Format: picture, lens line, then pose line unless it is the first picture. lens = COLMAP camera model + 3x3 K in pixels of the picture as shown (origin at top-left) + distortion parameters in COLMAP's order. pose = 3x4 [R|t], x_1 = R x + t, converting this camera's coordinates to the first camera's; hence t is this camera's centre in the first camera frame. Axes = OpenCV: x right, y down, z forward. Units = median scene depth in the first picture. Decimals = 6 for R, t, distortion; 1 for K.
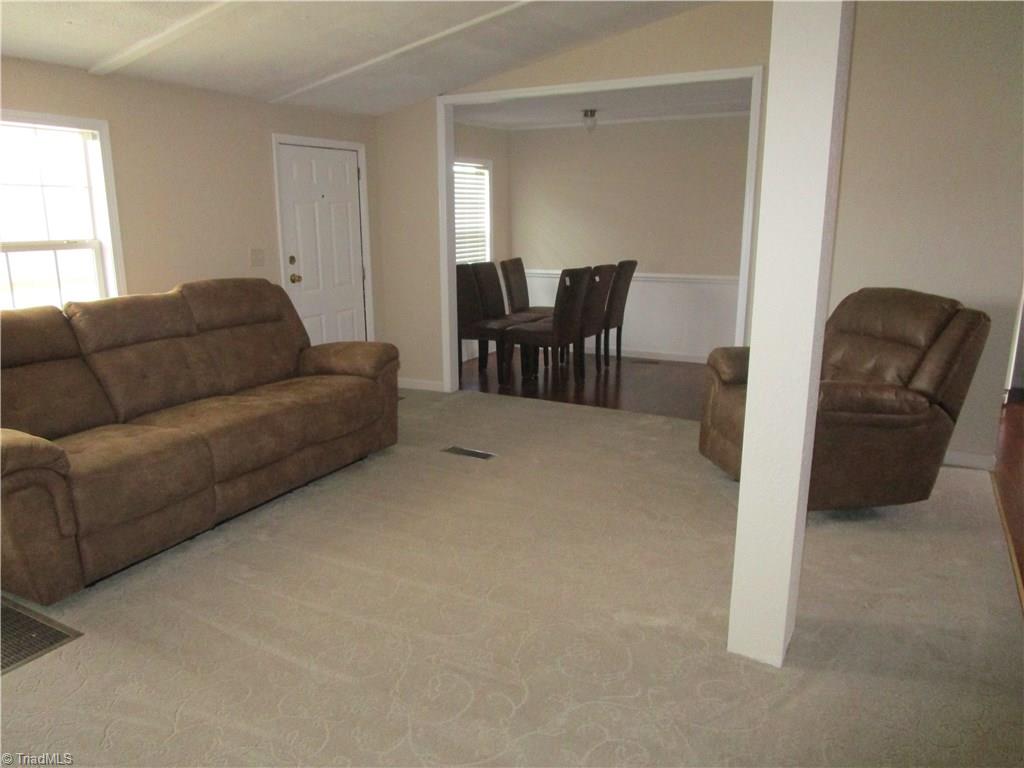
lens RADIAL K [[723.1, 0, 544.0], [0, 723.1, 384.3], [0, 0, 1]] dist [-0.060497, 0.044729]
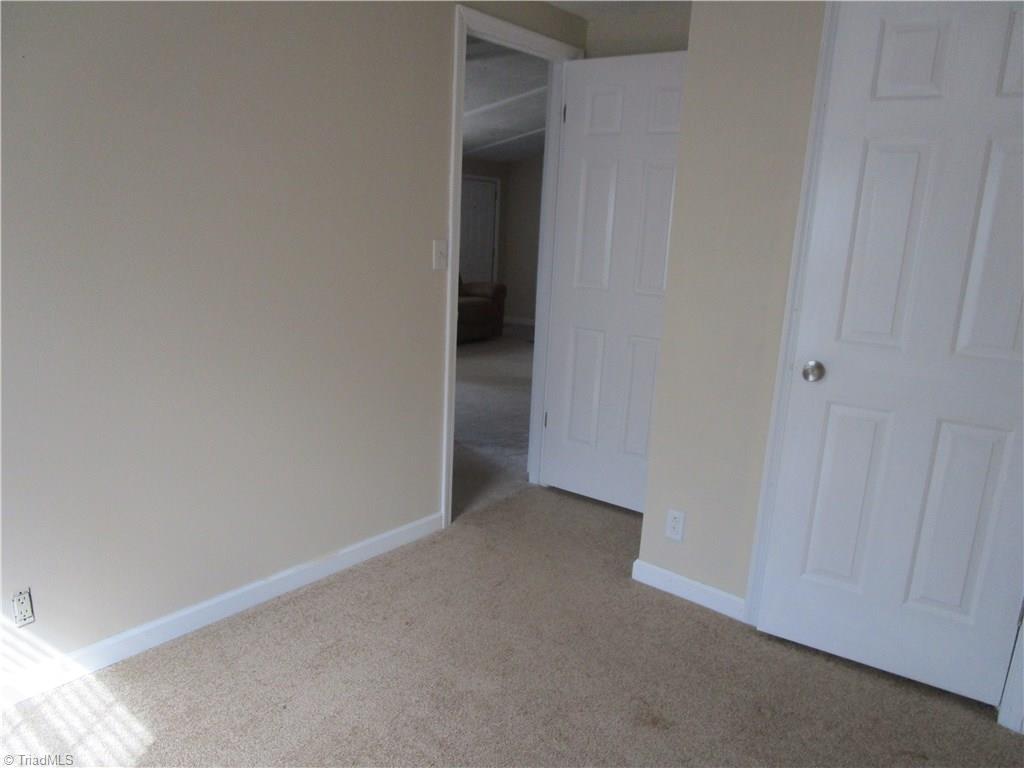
lens RADIAL K [[735.4, 0, 513.4], [0, 735.4, 381.2], [0, 0, 1]] dist [-0.029117, 0.004083]
pose [[0.975605, 0.074745, -0.206418, 0.226419], [-0.086596, 0.995039, -0.048974, 0.296623], [0.201733, 0.065654, 0.977238, -0.860591]]
